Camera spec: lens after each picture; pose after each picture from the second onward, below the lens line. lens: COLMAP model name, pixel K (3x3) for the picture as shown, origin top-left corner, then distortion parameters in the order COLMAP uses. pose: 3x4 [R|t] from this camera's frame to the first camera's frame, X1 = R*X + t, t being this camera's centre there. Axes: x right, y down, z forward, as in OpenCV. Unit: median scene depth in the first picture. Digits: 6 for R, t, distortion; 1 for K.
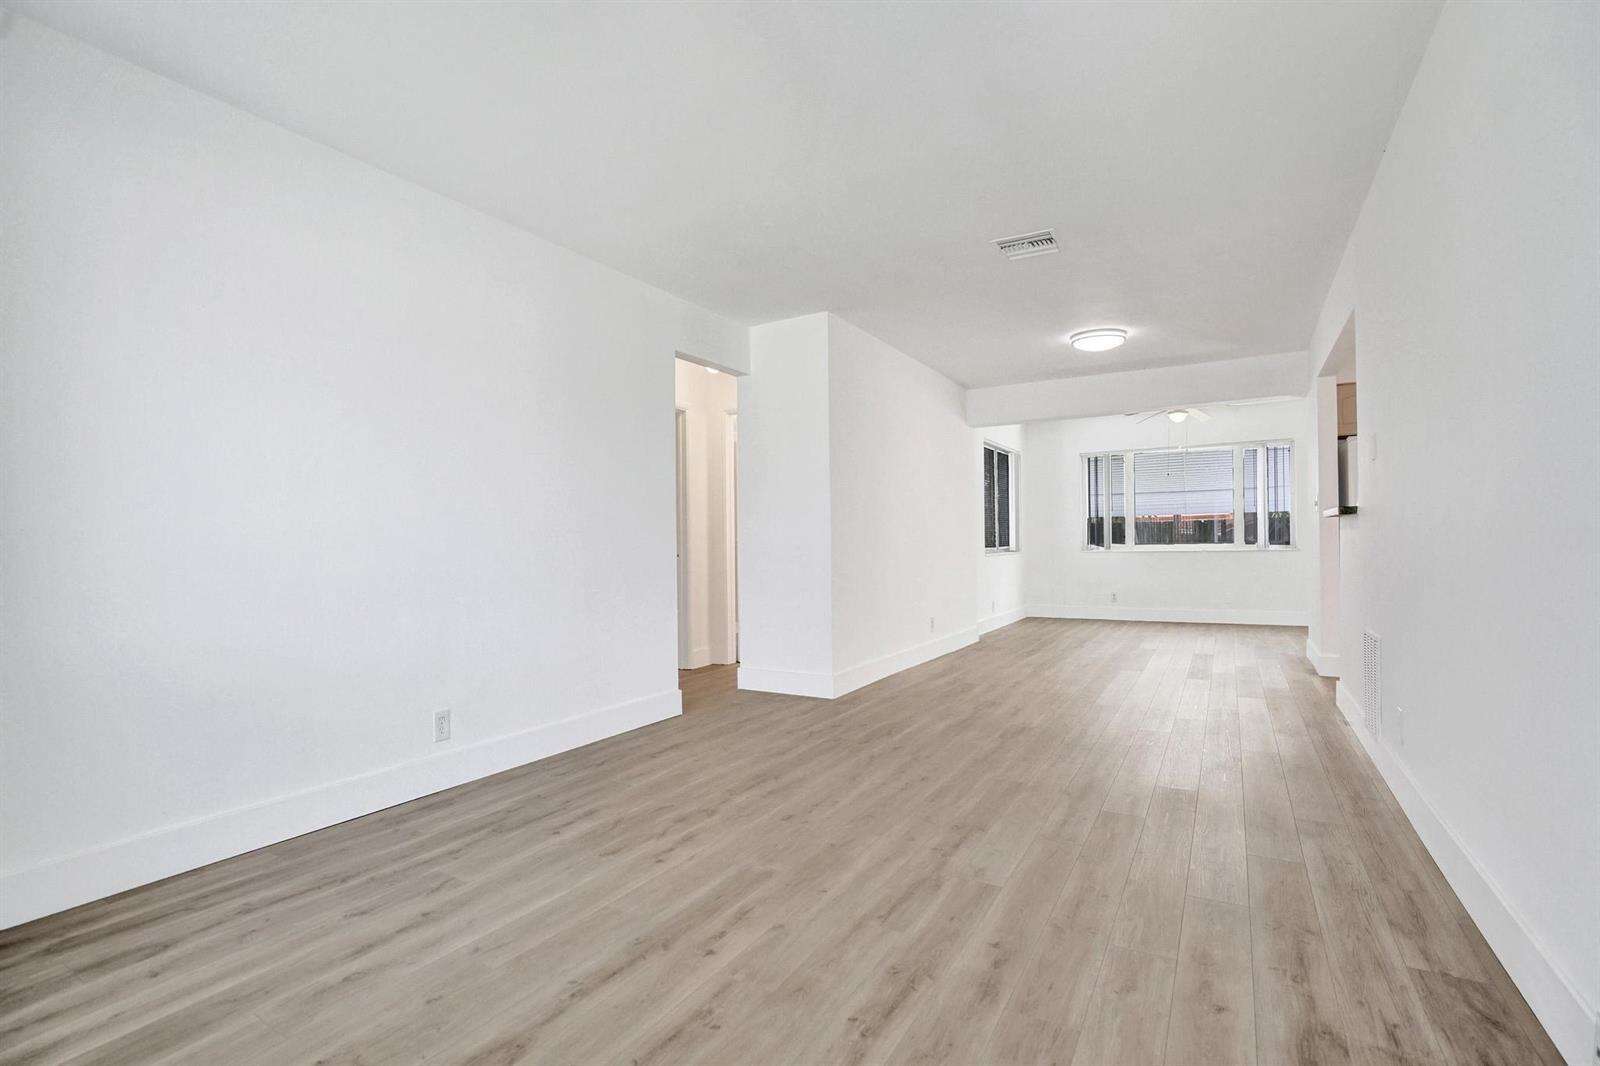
lens RADIAL K [[742.9, 0, 790.9], [0, 742.9, 546.0], [0, 0, 1]] dist [-0.035164, 0.006577]
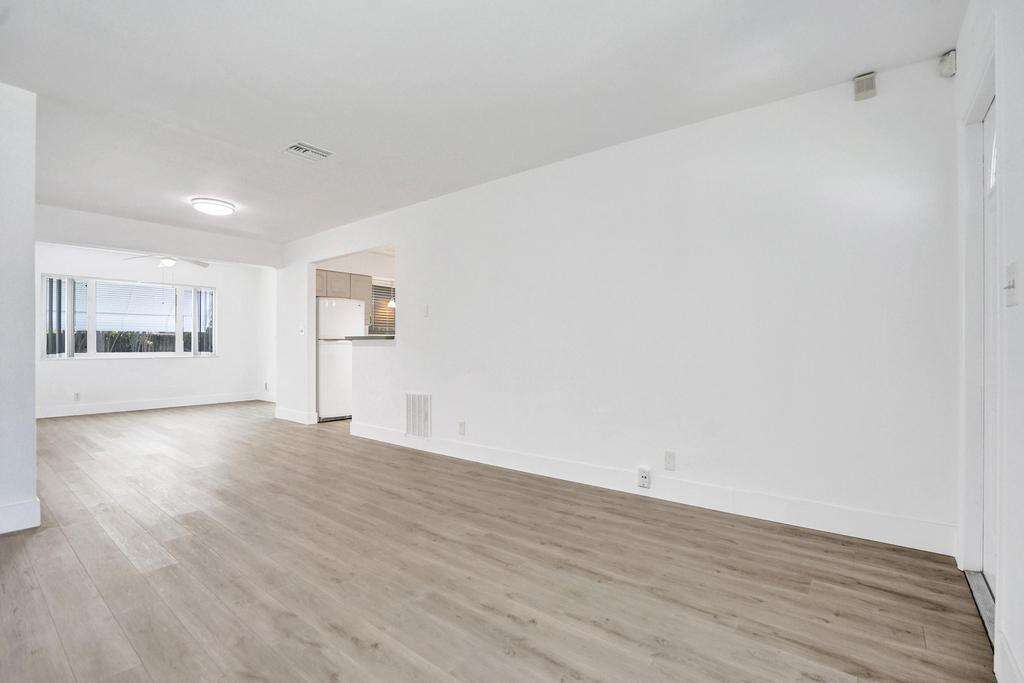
lens RADIAL K [[475.4, 0, 511.4], [0, 475.4, 342.6], [0, 0, 1]] dist [-0.035164, 0.006577]
pose [[0.125912, 0.016185, 0.991909, -0.281515], [0.003478, 0.999854, -0.016756, -0.004467], [-0.992035, 0.005560, 0.125838, 0.232794]]
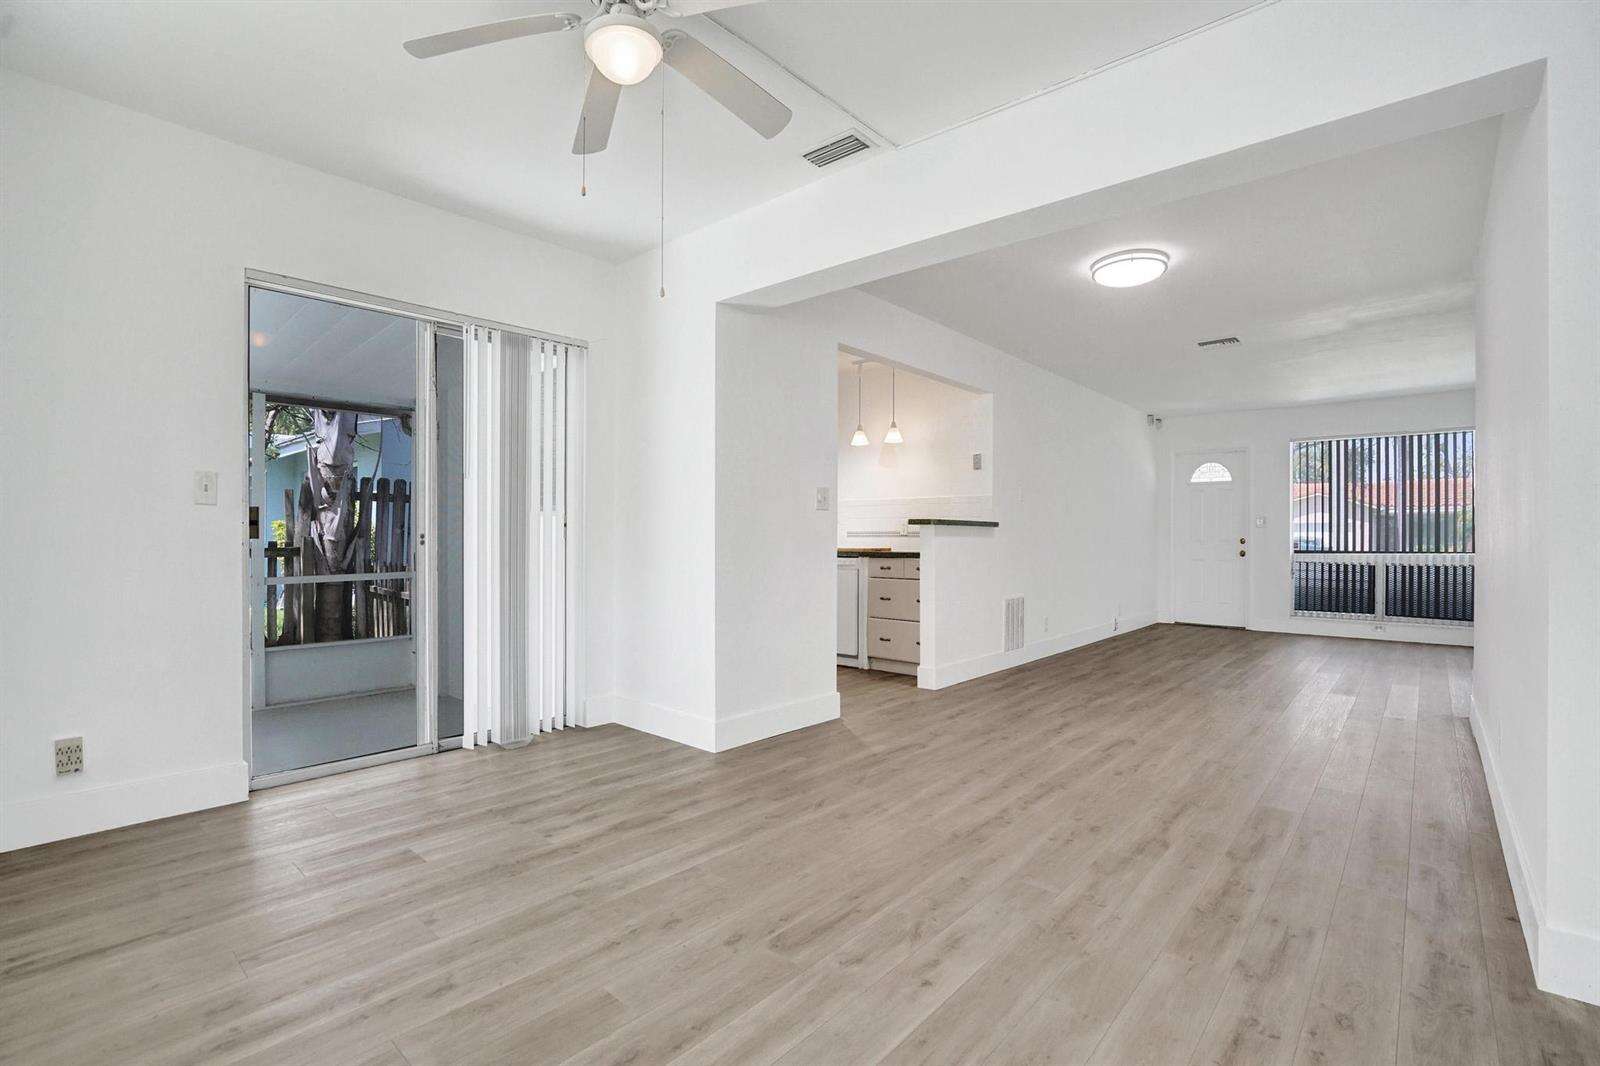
lens RADIAL K [[742.9, 0, 796.5], [0, 742.9, 539.6], [0, 0, 1]] dist [-0.035164, 0.006577]
pose [[-0.987659, 0.009185, 0.156350, 0.429845], [0.009245, 0.999957, -0.000339, -0.009286], [-0.156347, 0.001111, -0.987702, 1.236841]]
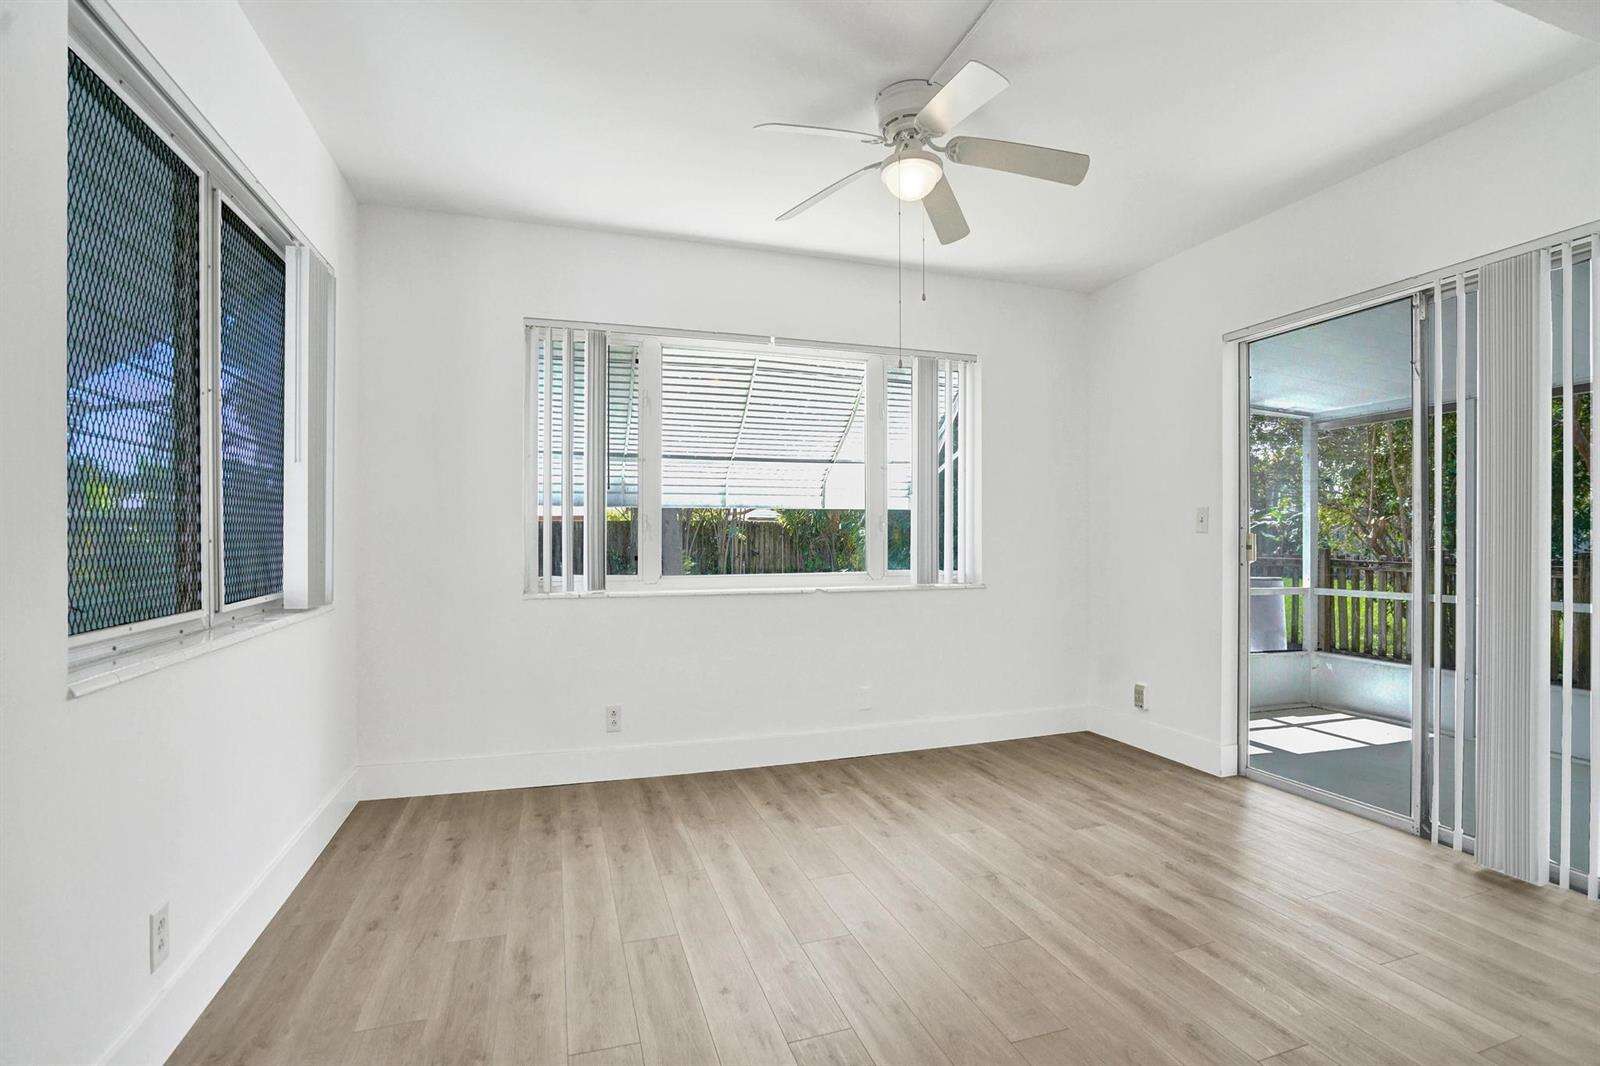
lens RADIAL K [[742.9, 0, 808.7], [0, 742.9, 533.6], [0, 0, 1]] dist [-0.035164, 0.006577]
pose [[0.626305, 0.016376, 0.779406, 0.253293], [-0.004086, 0.999835, -0.017724, -0.020539], [-0.779568, 0.007916, 0.626268, 0.835847]]
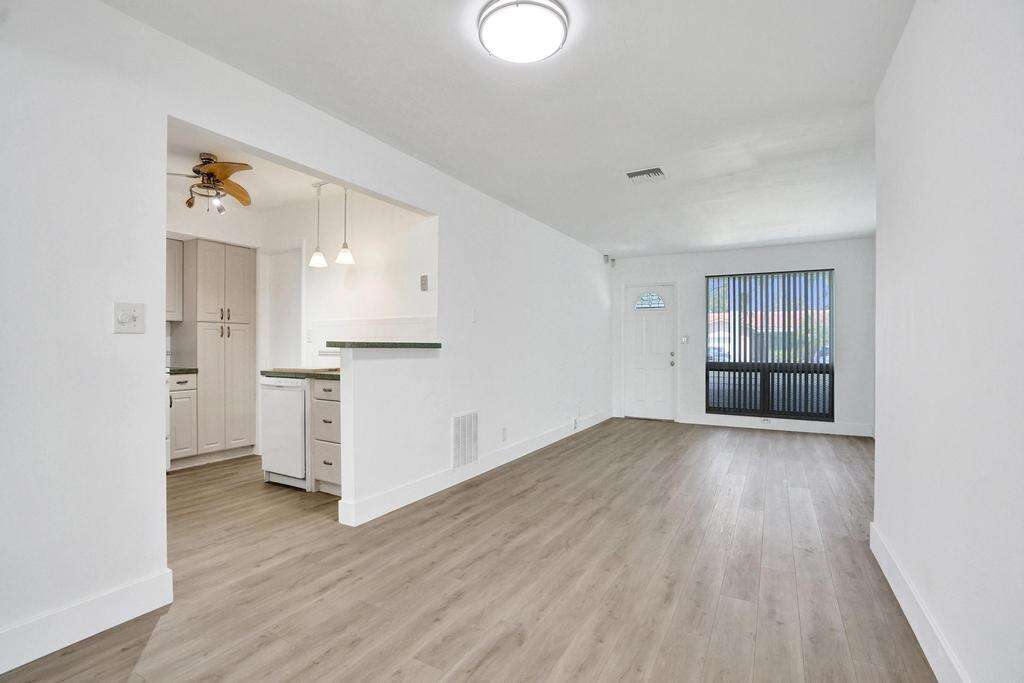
lens RADIAL K [[475.4, 0, 514.4], [0, 475.4, 345.7], [0, 0, 1]] dist [-0.035164, 0.006577]
pose [[-0.998591, 0.010313, -0.052050, 0.300814], [0.010310, 0.999947, 0.000314, -0.021681], [0.052050, -0.000224, -0.998644, 0.958733]]
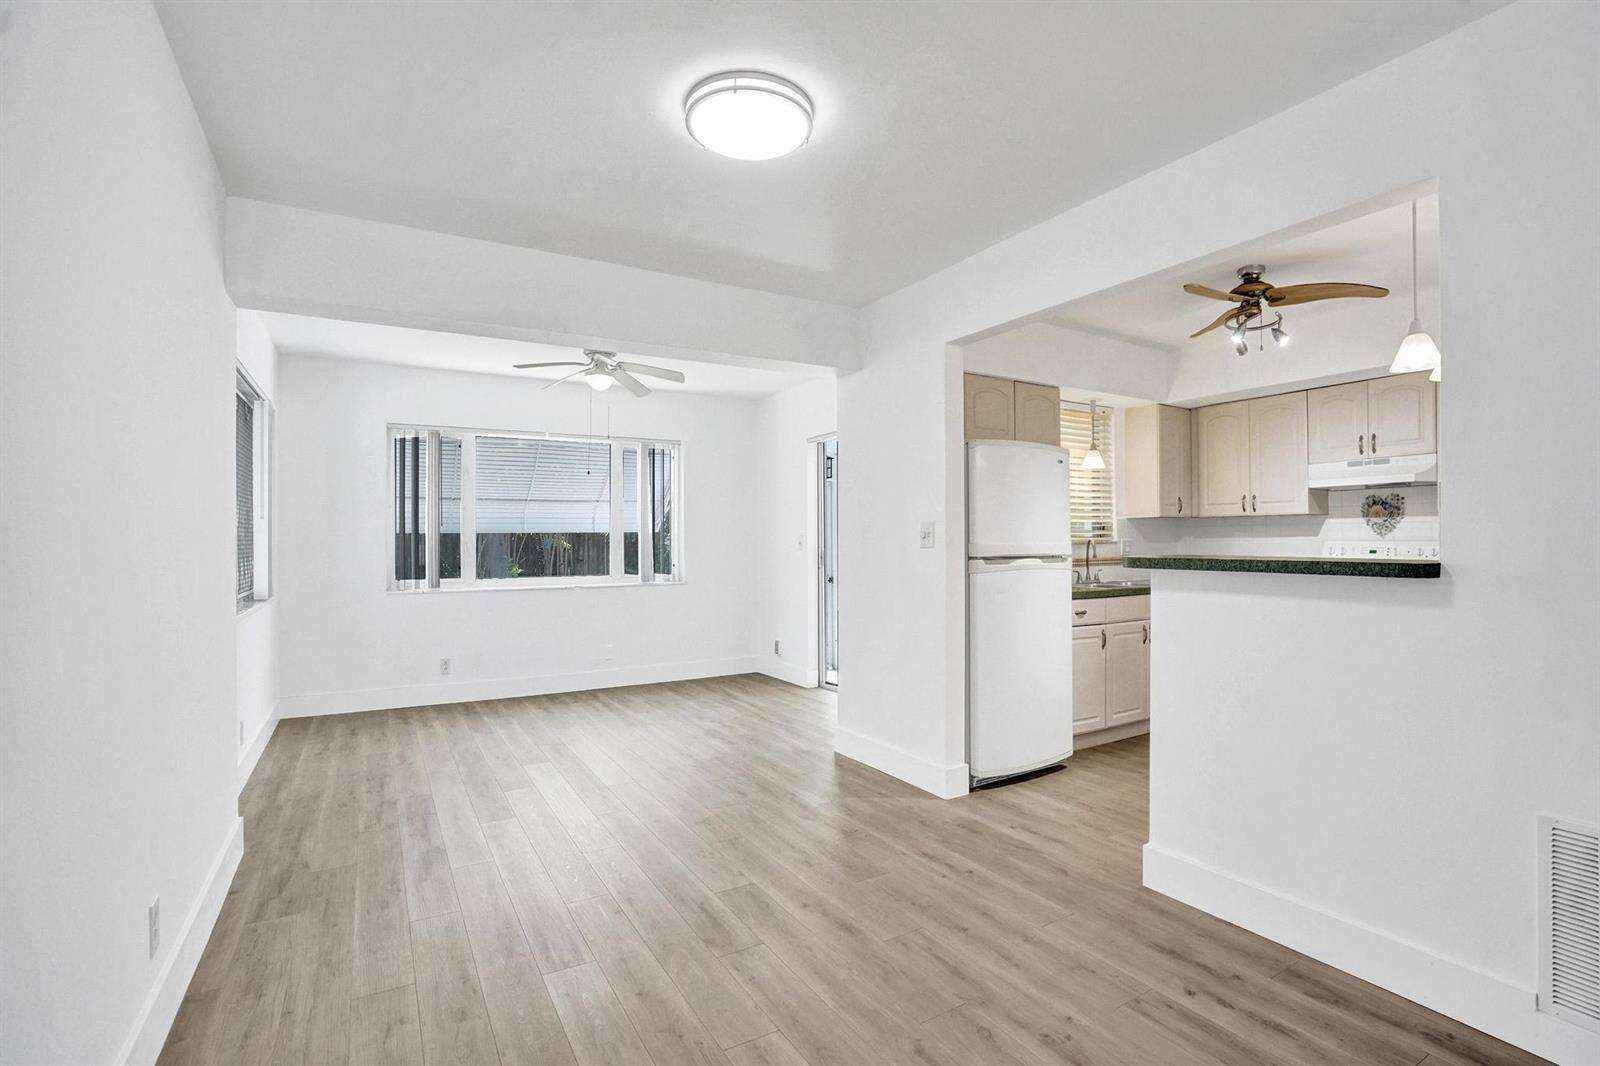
lens RADIAL K [[742.9, 0, 798.2], [0, 742.9, 532.6], [0, 0, 1]] dist [-0.035164, 0.006577]
pose [[0.464331, 0.019294, 0.885451, 0.039713], [0.004735, 0.999694, -0.024267, -0.029845], [-0.885649, 0.015460, 0.464098, 0.553132]]
